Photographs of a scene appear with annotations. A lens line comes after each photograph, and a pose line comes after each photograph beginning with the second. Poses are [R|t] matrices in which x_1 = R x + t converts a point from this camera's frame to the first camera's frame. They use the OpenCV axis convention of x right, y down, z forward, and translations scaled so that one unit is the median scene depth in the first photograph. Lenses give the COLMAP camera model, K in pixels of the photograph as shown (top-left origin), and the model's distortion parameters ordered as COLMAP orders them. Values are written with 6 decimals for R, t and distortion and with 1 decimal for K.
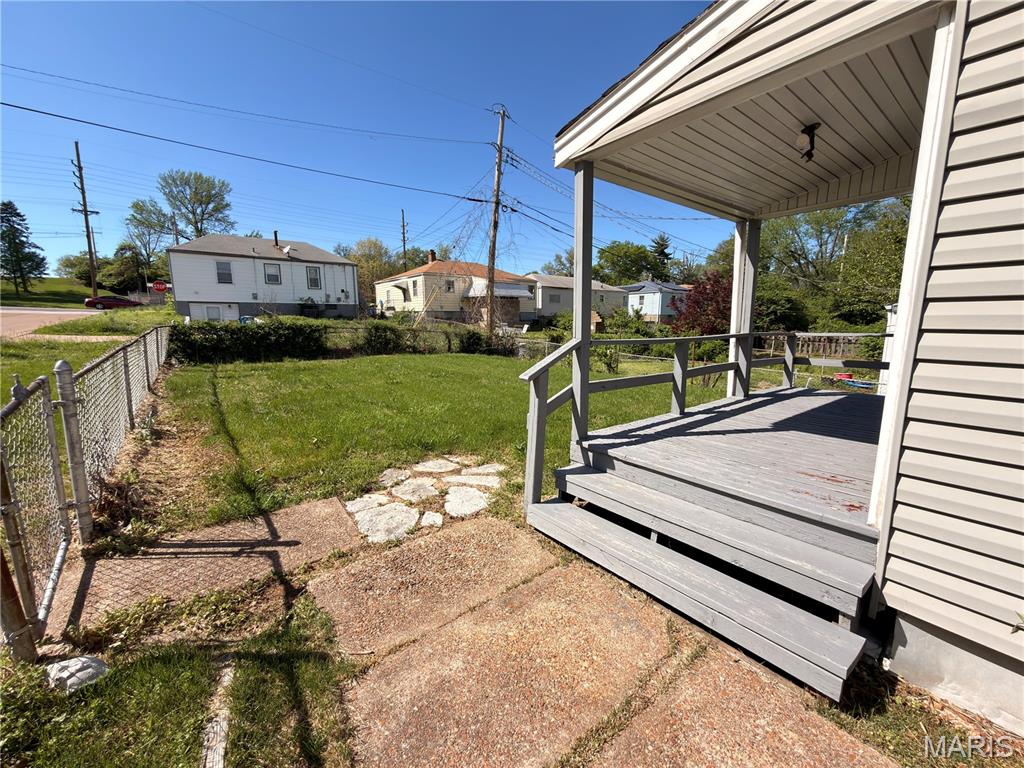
lens RADIAL K [[410.7, 0, 512.0], [0, 410.7, 384.0], [0, 0, 1]] dist [0.000920, 0.000485]
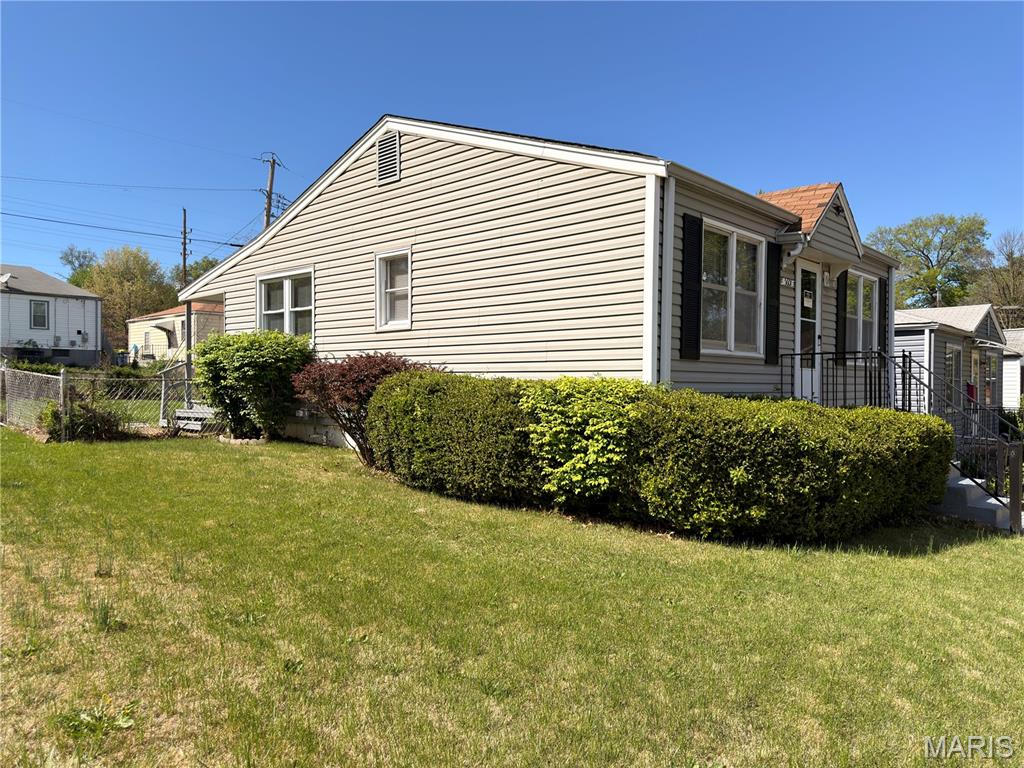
lens RADIAL K [[722.9, 0, 508.9], [0, 722.9, 388.6], [0, 0, 1]] dist [0.091432, -0.129366]
pose [[0.987995, 0.009405, 0.154199, 0.158540], [0.013432, 0.989135, -0.146397, 0.082794], [-0.153900, 0.146711, 0.977134, -0.419199]]
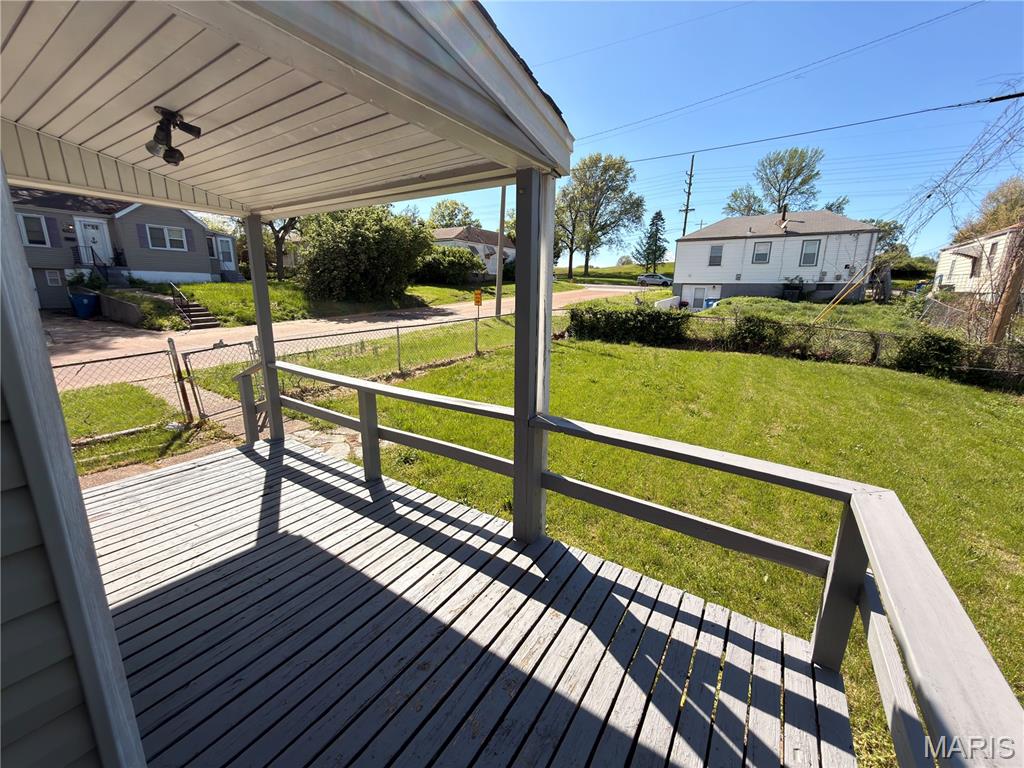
lens RADIAL K [[410.7, 0, 512.0], [0, 410.7, 384.0], [0, 0, 1]] dist [0.000920, 0.000485]
pose [[0.313580, 0.220745, -0.923547, 0.170421], [-0.160669, 0.970914, 0.177514, -0.041785], [0.935870, 0.092720, 0.339926, 0.138851]]
